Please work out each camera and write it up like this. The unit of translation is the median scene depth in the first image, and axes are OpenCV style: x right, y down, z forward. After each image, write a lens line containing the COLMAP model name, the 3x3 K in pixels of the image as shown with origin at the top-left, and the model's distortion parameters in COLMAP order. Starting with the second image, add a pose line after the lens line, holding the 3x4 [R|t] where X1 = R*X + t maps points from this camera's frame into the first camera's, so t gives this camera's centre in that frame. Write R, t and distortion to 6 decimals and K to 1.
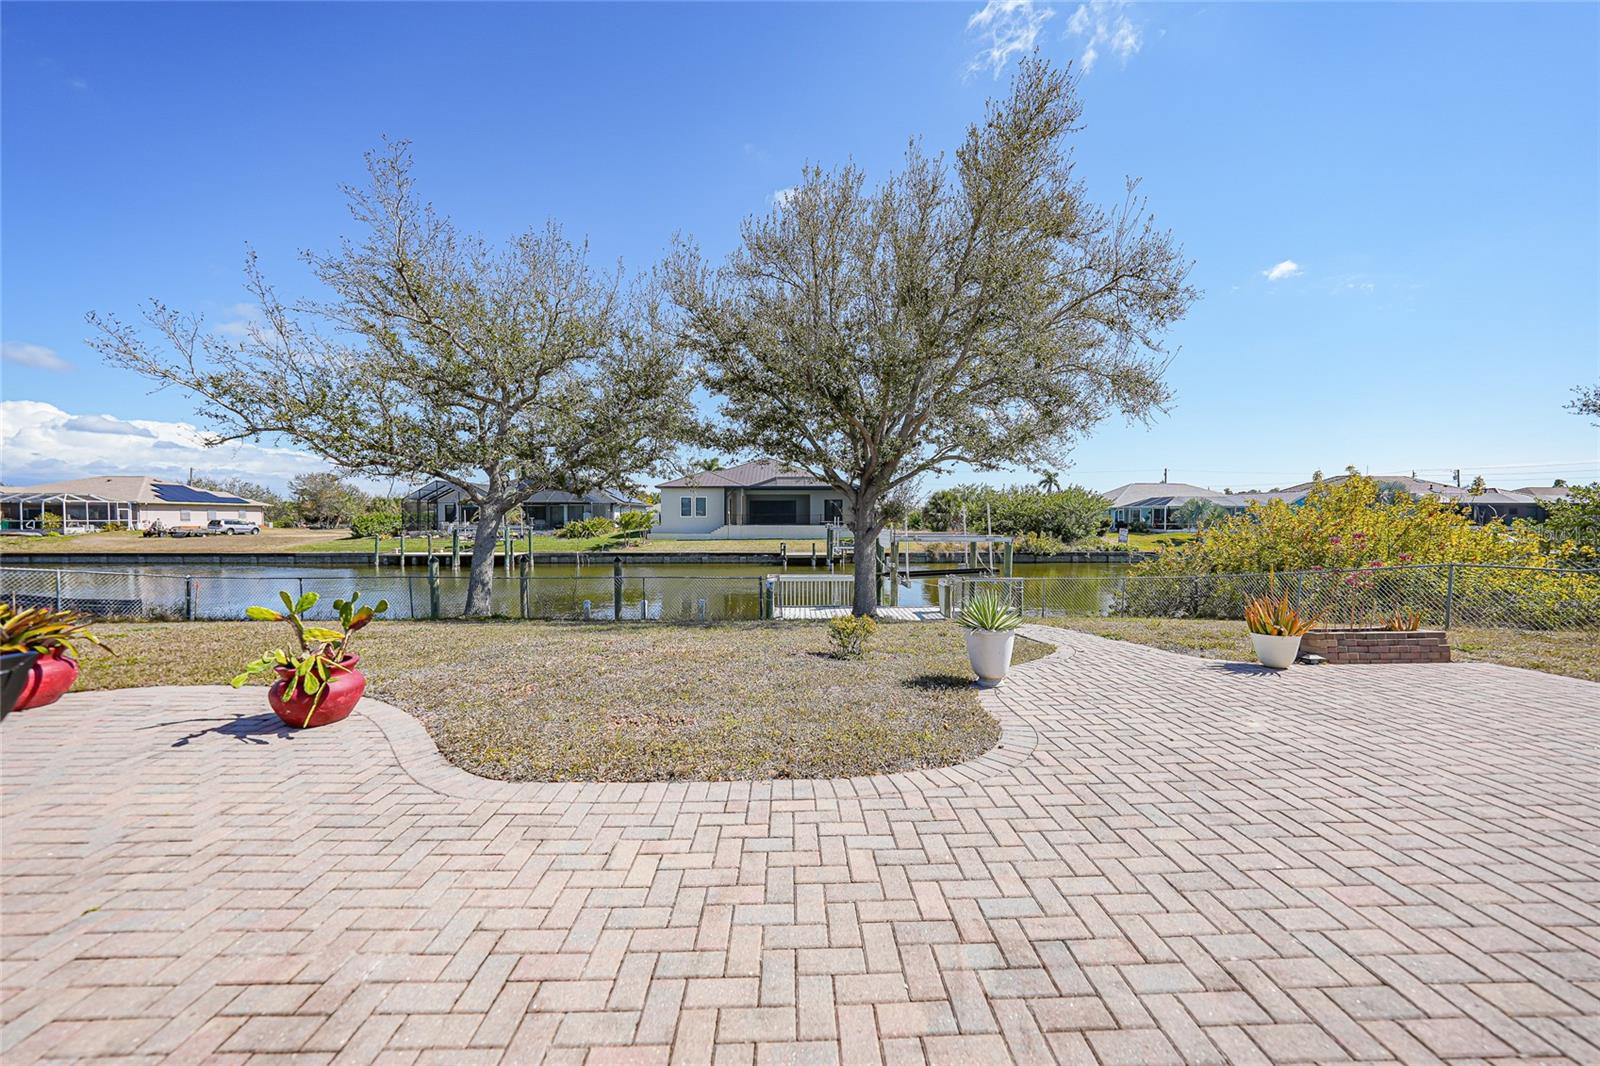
lens RADIAL K [[559.4, 0, 805.3], [0, 559.4, 531.8], [0, 0, 1]] dist [-0.020618, 0.003871]
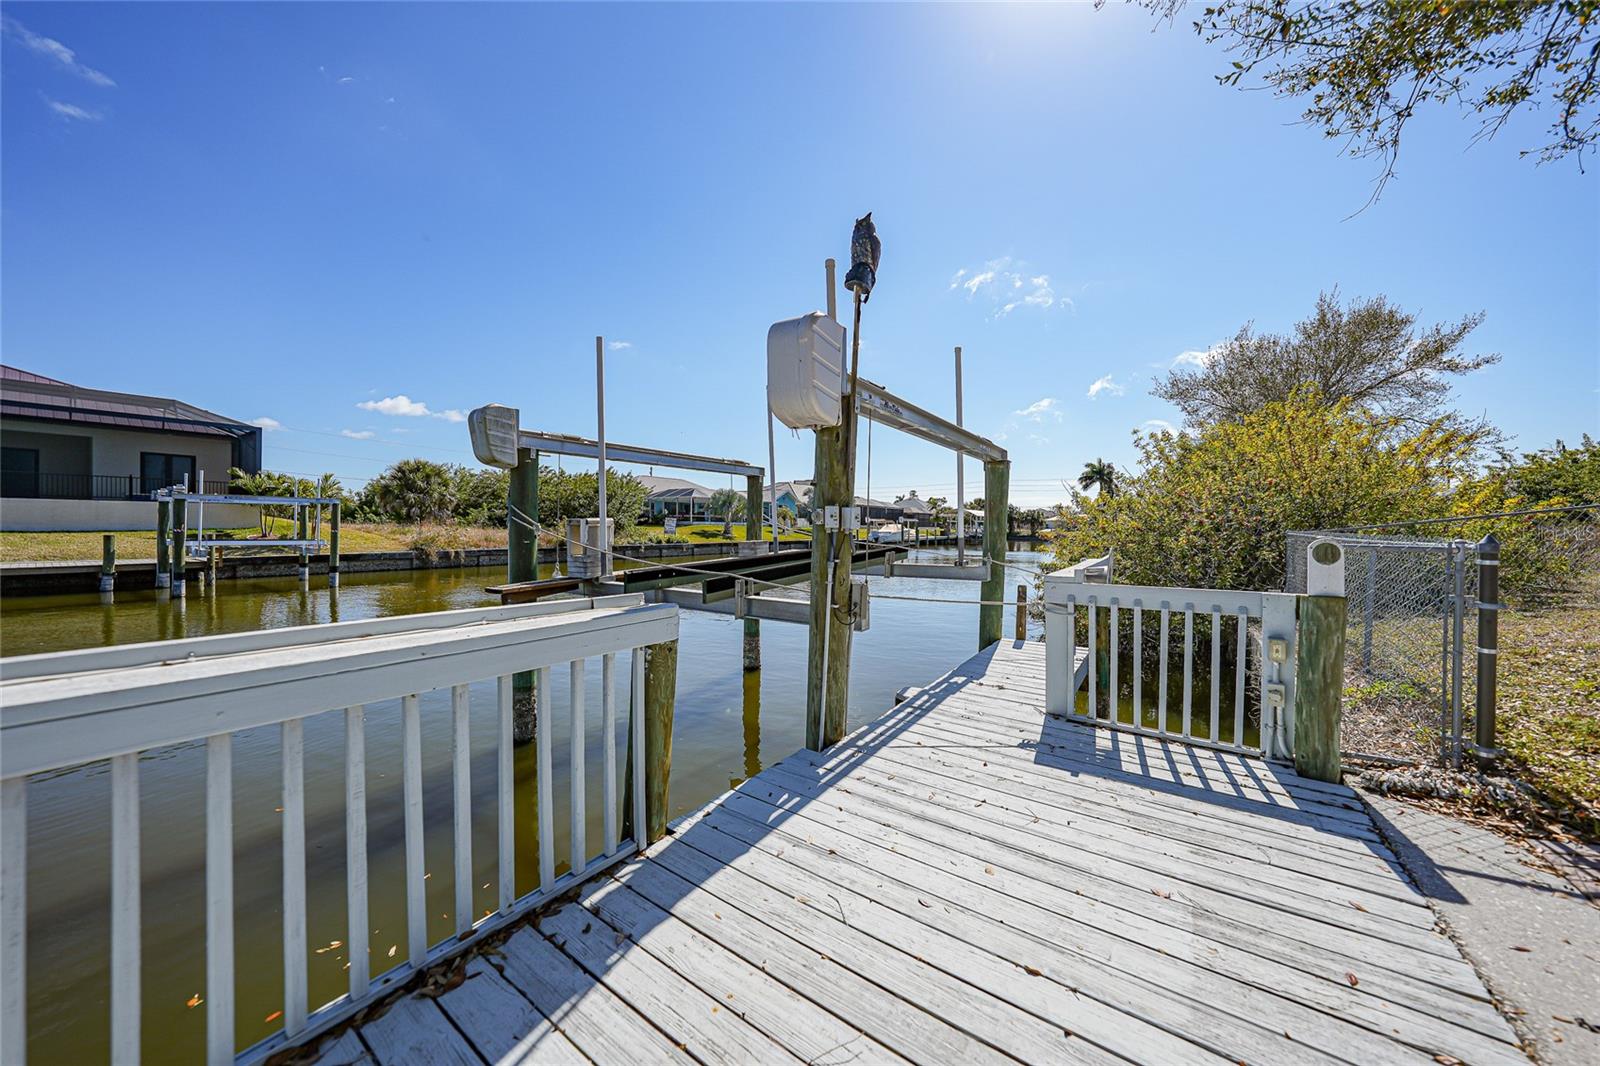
lens RADIAL K [[559.4, 0, 805.5], [0, 559.4, 529.4], [0, 0, 1]] dist [-0.020618, 0.003871]
pose [[0.588975, 0.000508, 0.808151, -0.008550], [0.012305, 0.999878, -0.009597, 0.024210], [-0.808058, 0.015597, 0.588897, 0.331744]]
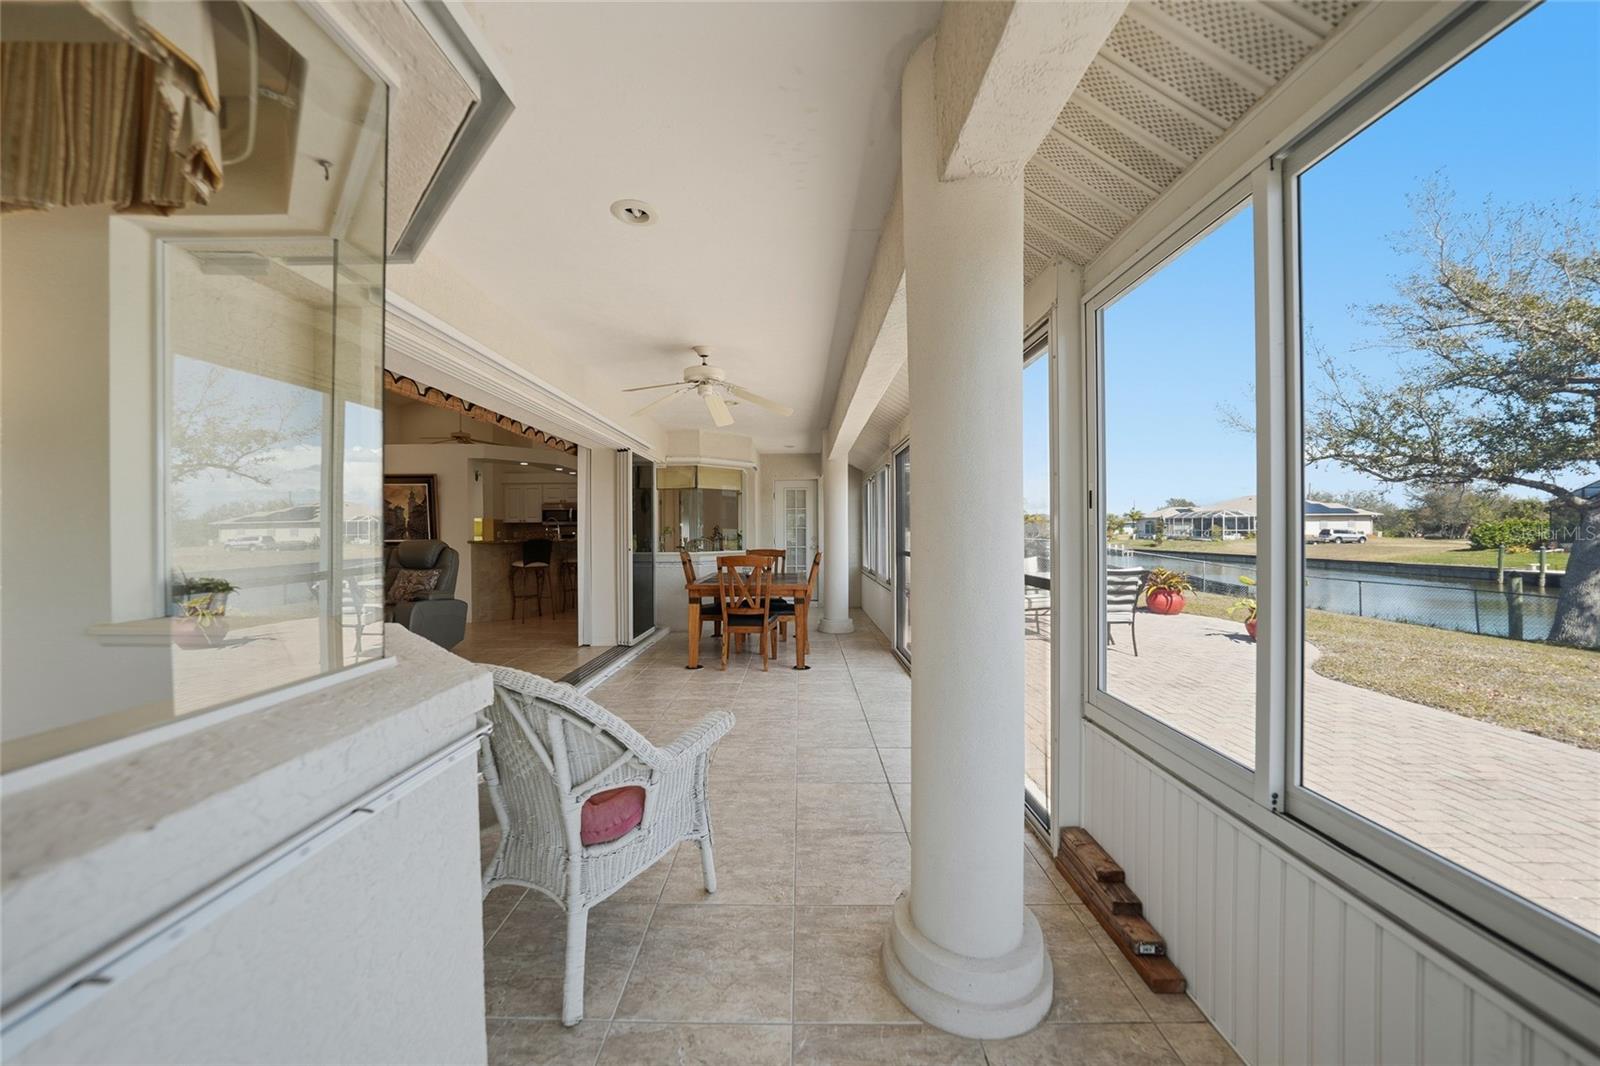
lens RADIAL K [[559.4, 0, 799.3], [0, 559.4, 531.2], [0, 0, 1]] dist [-0.020618, 0.003871]
pose [[-0.024745, -0.000616, -0.999694, 0.078612], [-0.016845, 0.999858, -0.000199, 0.000434], [0.999552, 0.016835, -0.024752, -0.041121]]
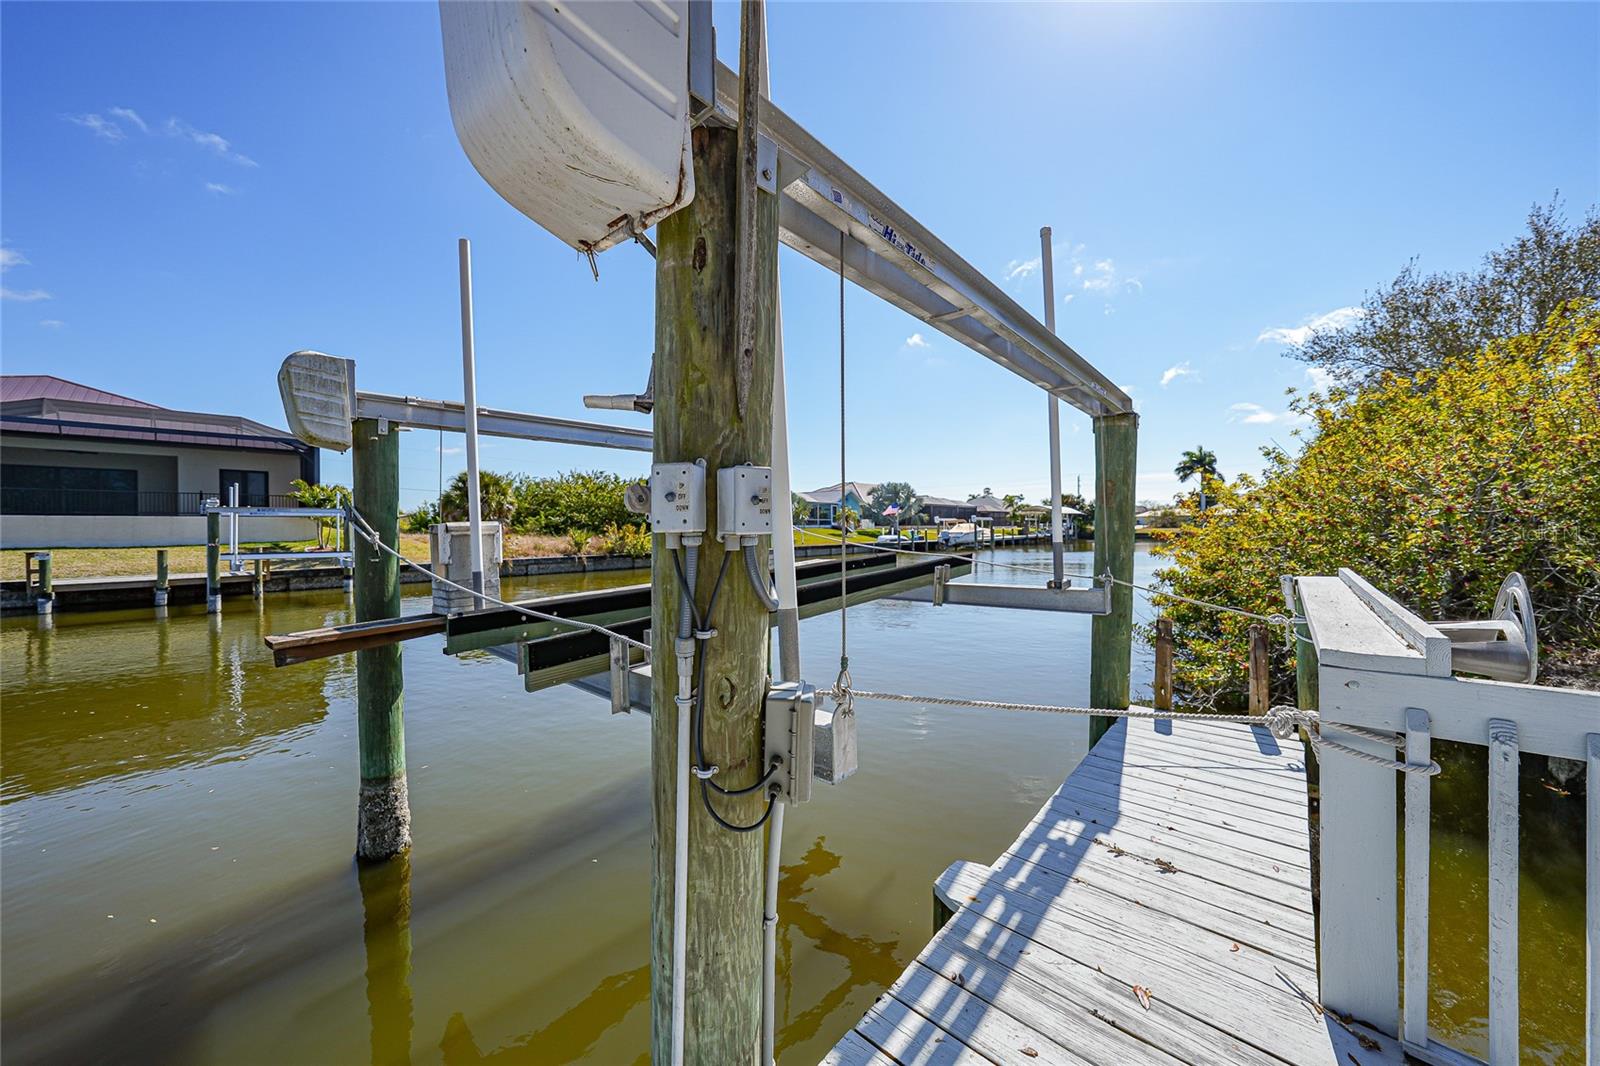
lens RADIAL K [[559.4, 0, 807.3], [0, 559.4, 531.5], [0, 0, 1]] dist [-0.020618, 0.003871]
pose [[0.683921, -0.011574, 0.729464, 0.047309], [0.029931, 0.999477, -0.012204, 0.023600], [-0.728941, 0.030180, 0.683911, 0.355663]]
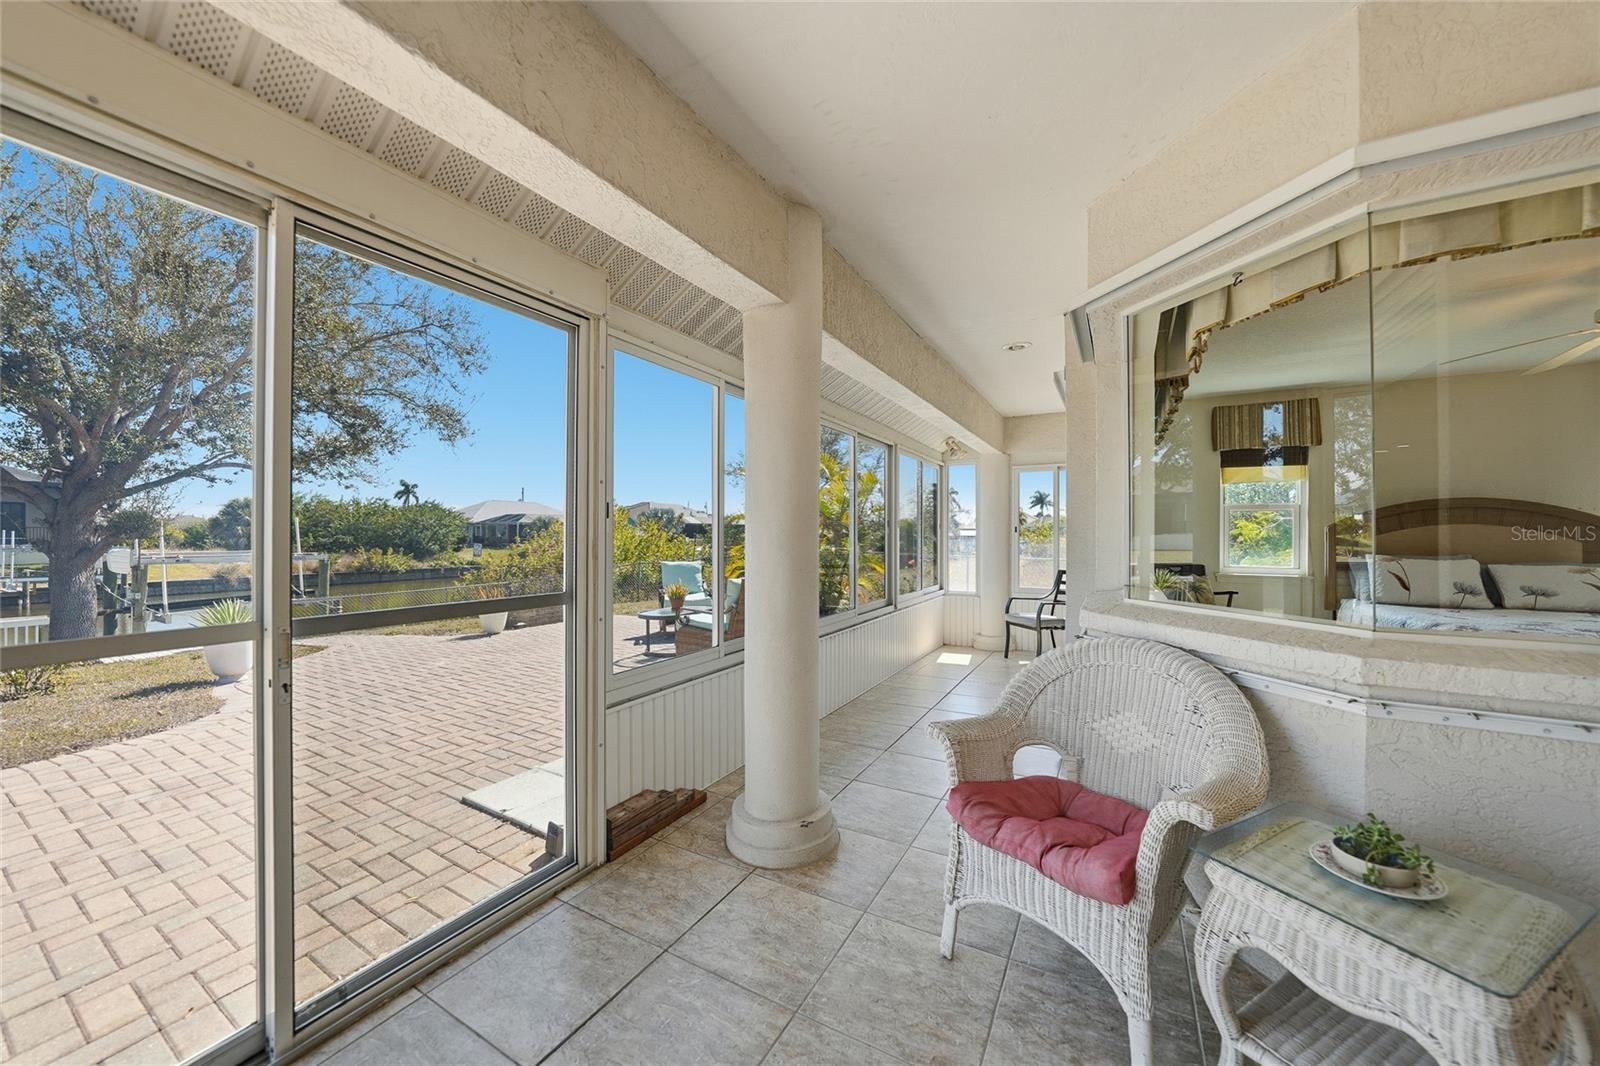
lens RADIAL K [[559.4, 0, 798.7], [0, 559.4, 535.1], [0, 0, 1]] dist [-0.020618, 0.003871]
pose [[0.522609, -0.001131, 0.852572, -0.002384], [0.018742, 0.999773, -0.010162, 0.000560], [-0.852367, 0.021289, 0.522511, -0.060446]]
